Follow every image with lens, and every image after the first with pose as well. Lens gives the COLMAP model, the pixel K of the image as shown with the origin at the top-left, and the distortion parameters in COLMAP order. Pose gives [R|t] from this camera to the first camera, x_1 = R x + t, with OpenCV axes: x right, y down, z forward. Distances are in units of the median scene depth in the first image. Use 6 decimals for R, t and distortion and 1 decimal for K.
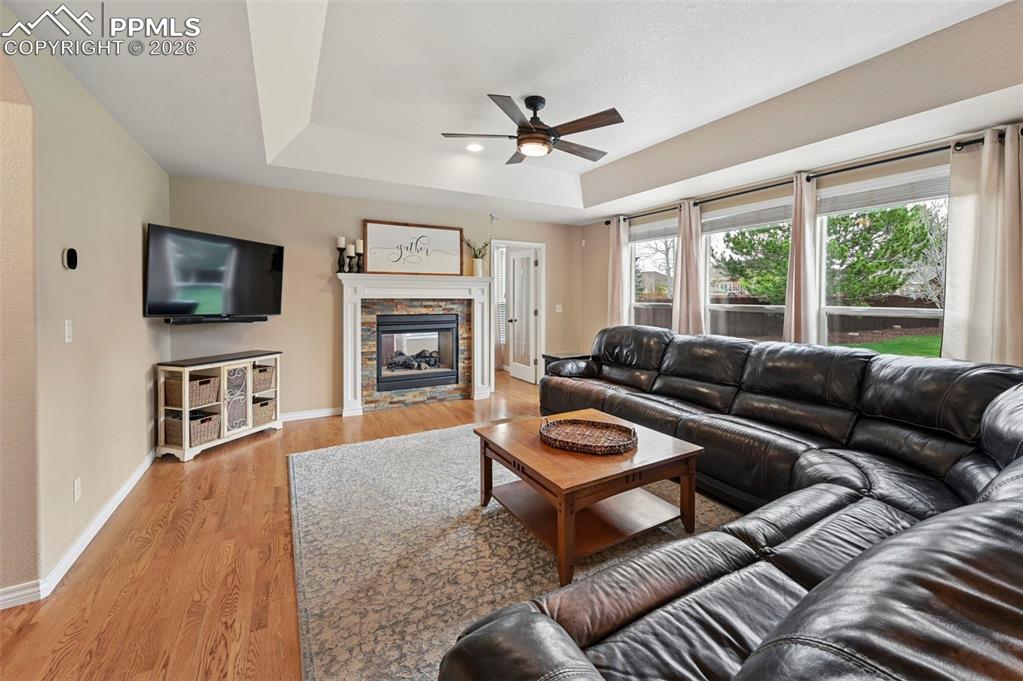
lens RADIAL K [[400.1, 0, 507.5], [0, 400.1, 299.1], [0, 0, 1]] dist [0.012784, -0.000033]
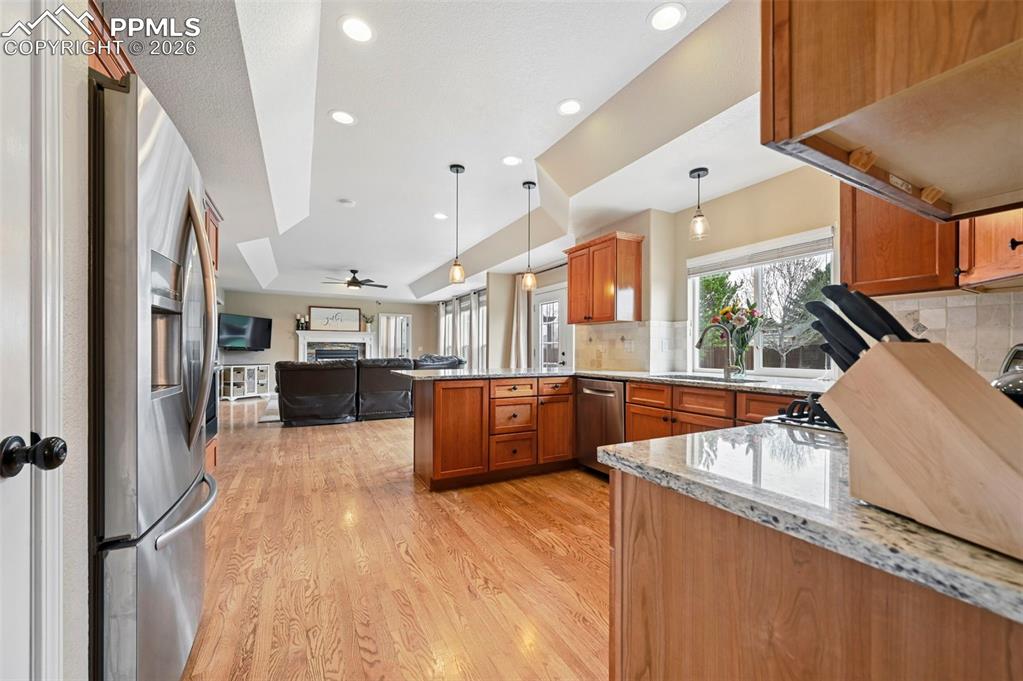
lens RADIAL K [[400.1, 0, 515.7], [0, 400.1, 346.2], [0, 0, 1]] dist [0.012784, -0.000033]
pose [[0.999783, -0.000622, -0.020799, 0.908525], [0.000313, 0.999890, -0.014858, 0.060182], [0.020806, 0.014848, 0.999673, -1.301175]]
